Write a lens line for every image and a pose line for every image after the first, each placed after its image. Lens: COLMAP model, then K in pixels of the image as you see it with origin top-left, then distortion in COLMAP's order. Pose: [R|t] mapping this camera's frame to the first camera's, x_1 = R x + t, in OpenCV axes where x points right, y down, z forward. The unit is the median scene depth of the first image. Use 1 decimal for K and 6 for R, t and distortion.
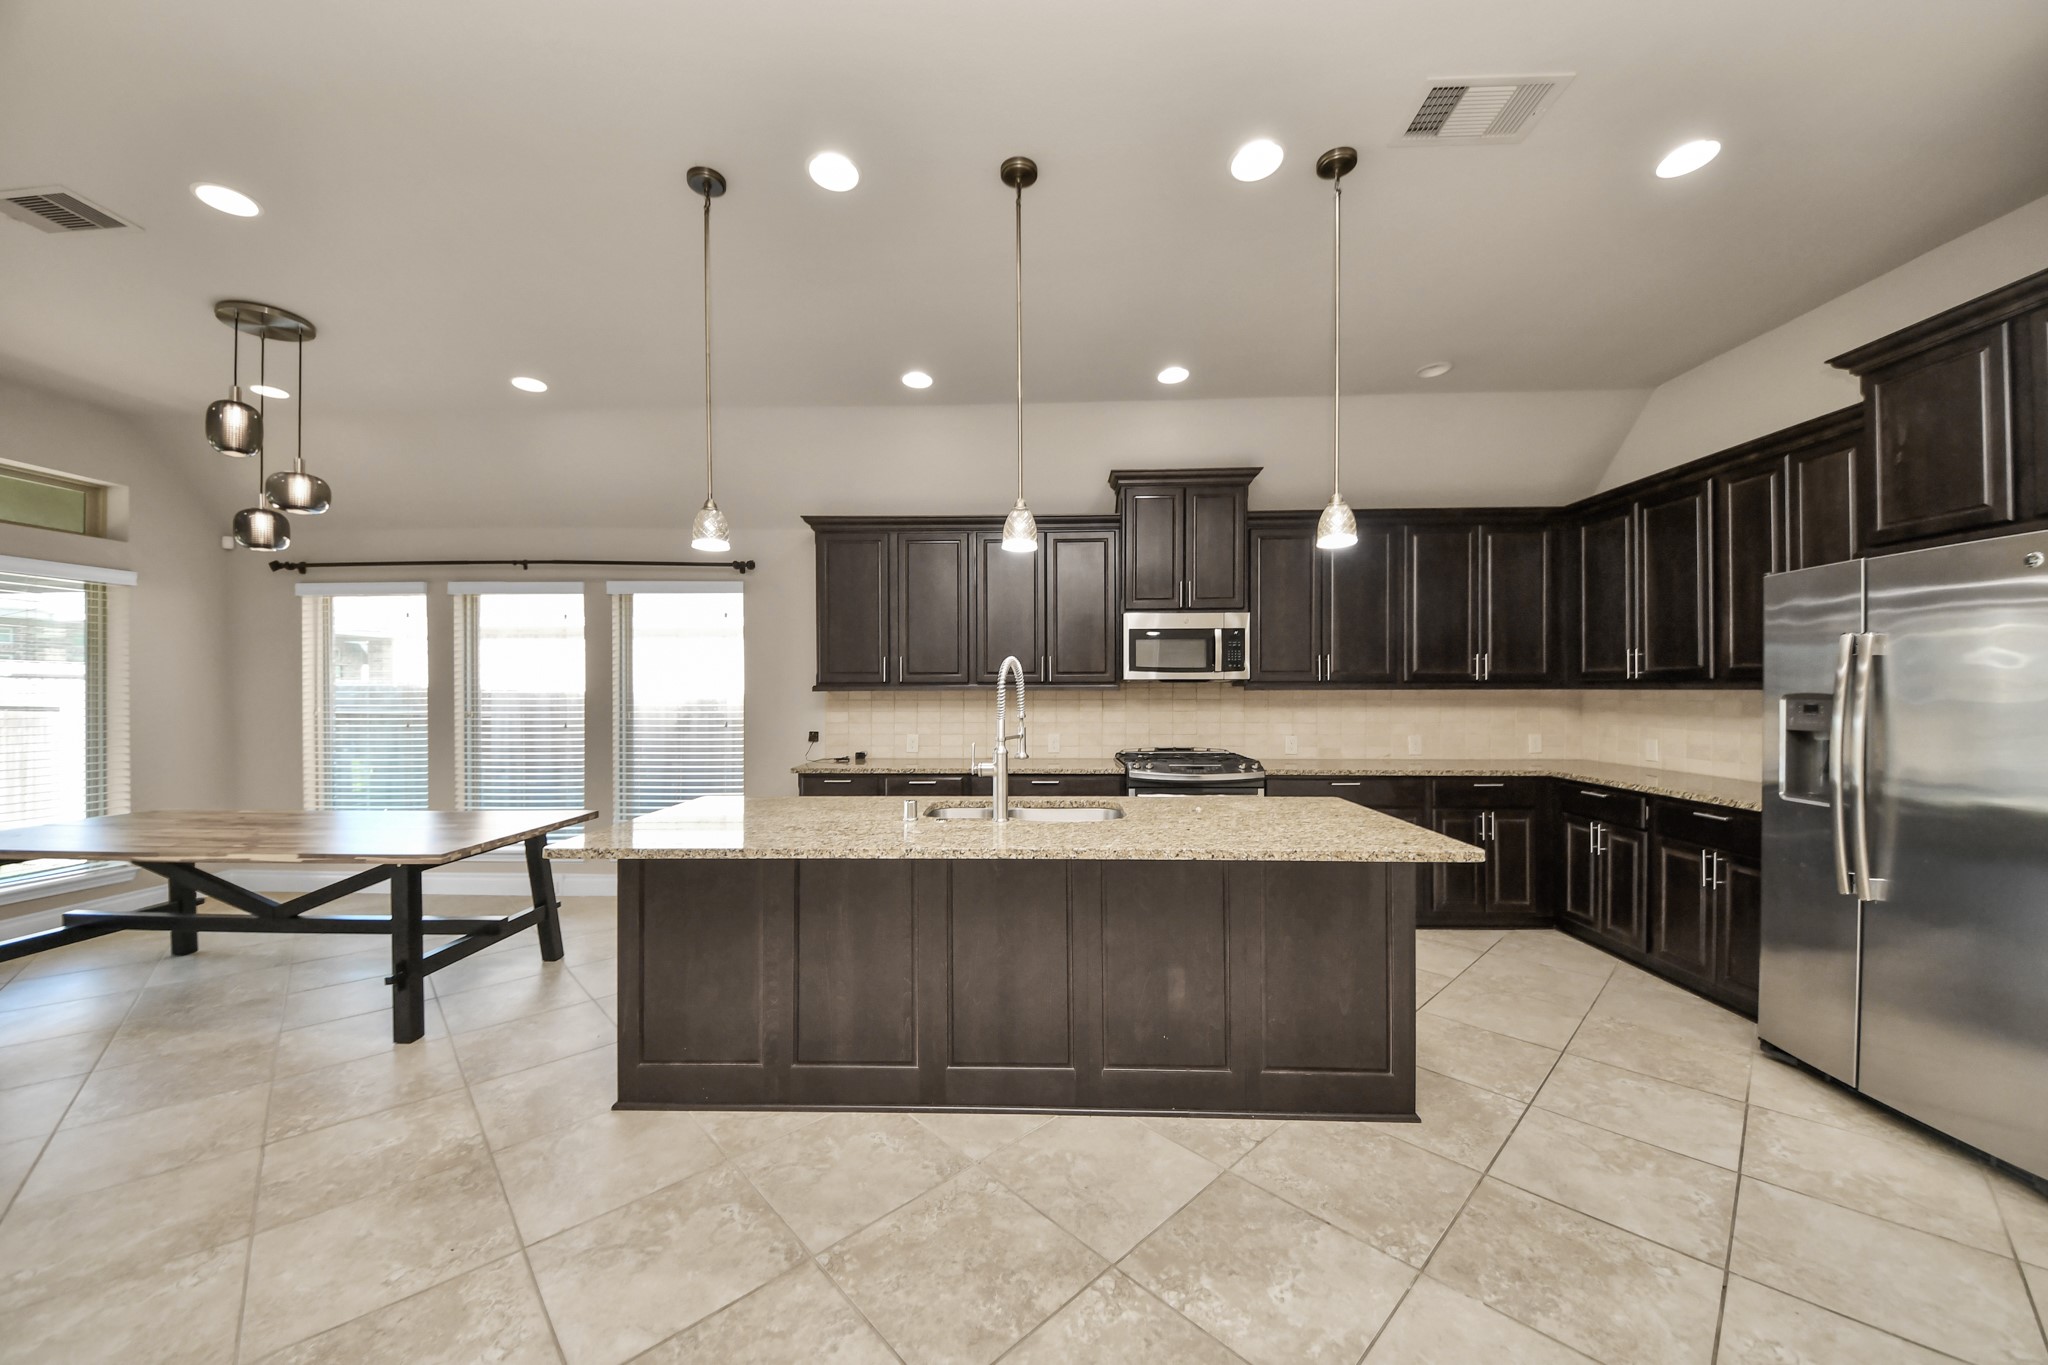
lens RADIAL K [[722.4, 0, 1012.9], [0, 722.4, 684.1], [0, 0, 1]] dist [0.026381, -0.015509]
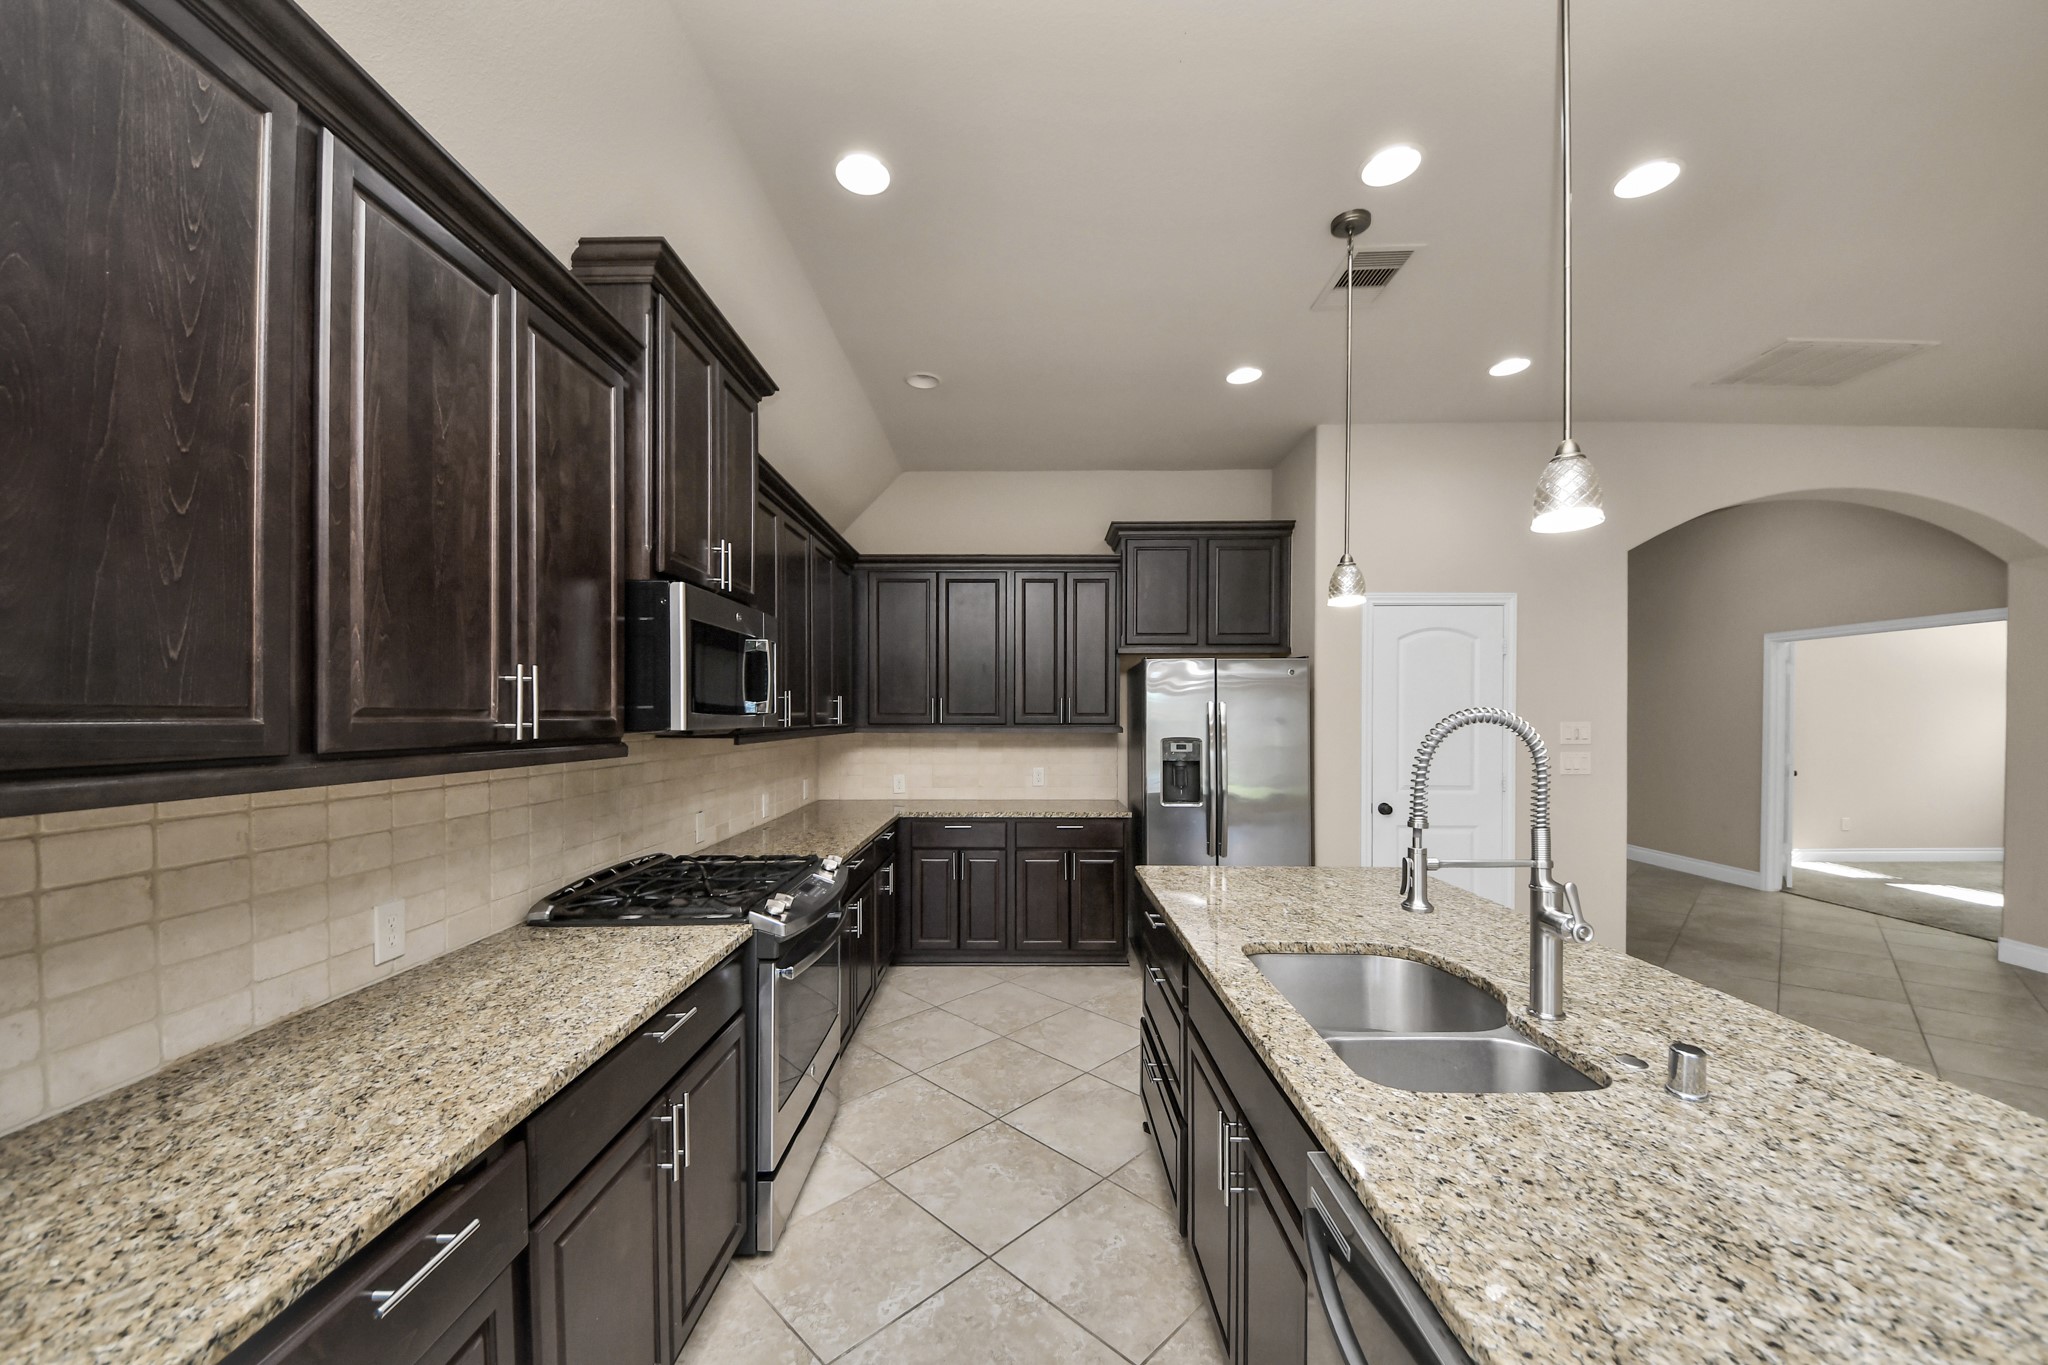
lens RADIAL K [[764.4, 0, 1042.7], [0, 764.4, 719.2], [0, 0, 1]] dist [0.030152, -0.025107]
pose [[-0.065663, -0.002970, 0.997837, -0.414424], [-0.004366, 0.999987, 0.002690, -0.020955], [-0.997832, -0.004180, -0.065675, 1.028891]]
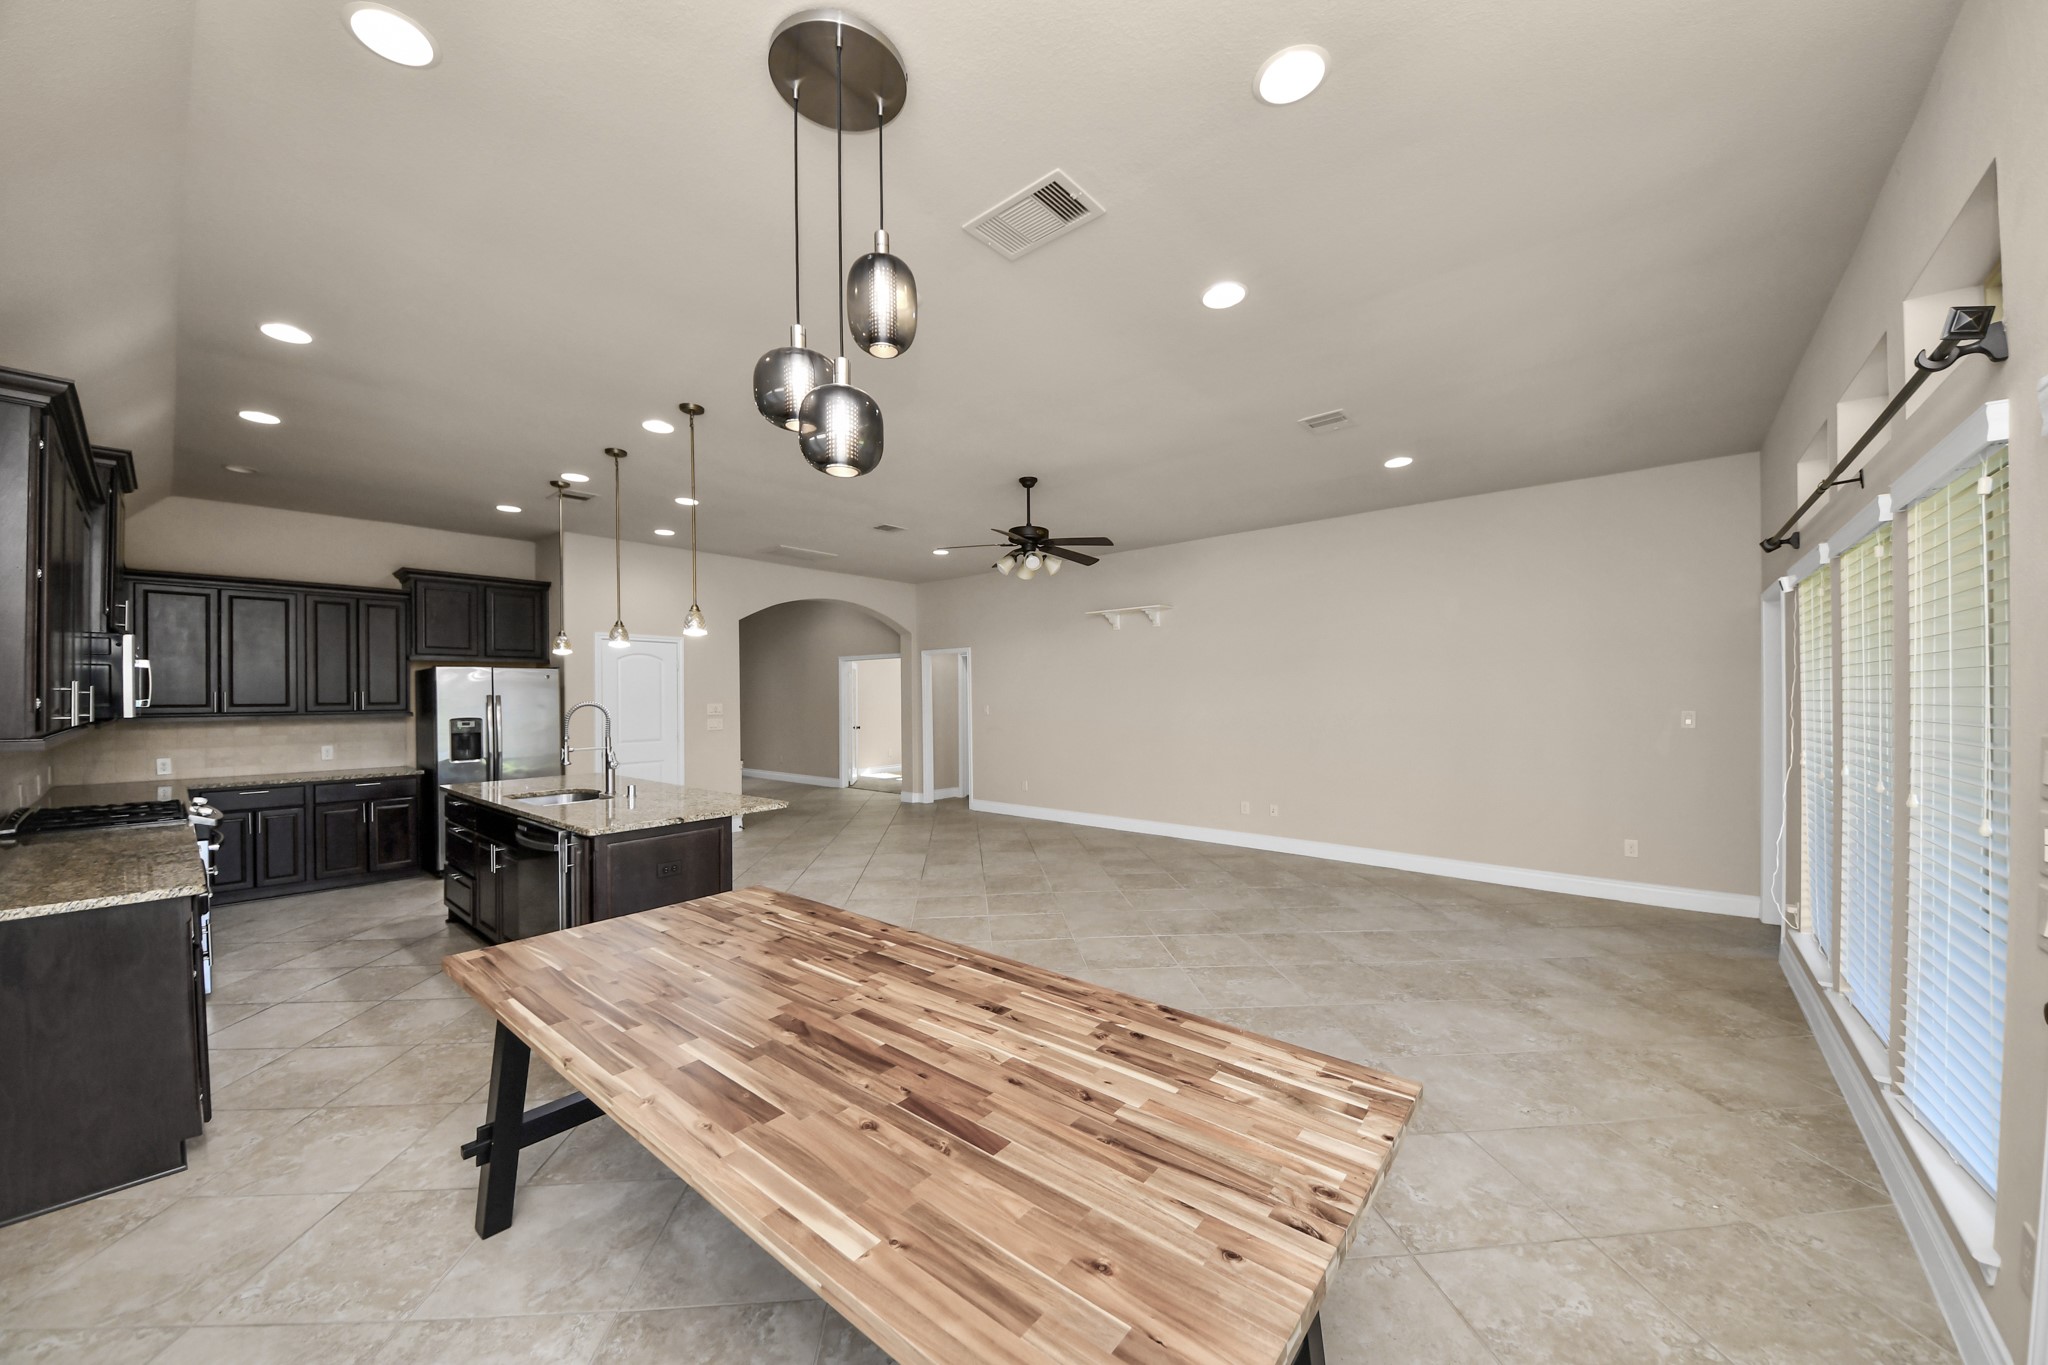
lens RADIAL K [[732.0, 0, 1021.6], [0, 732.0, 695.4], [0, 0, 1]] dist [0.028272, -0.020624]
pose [[-0.787218, 0.009061, 0.616608, -1.427109], [0.008023, 0.999958, -0.004452, -0.026422], [-0.616622, 0.001442, -0.787258, 1.319610]]
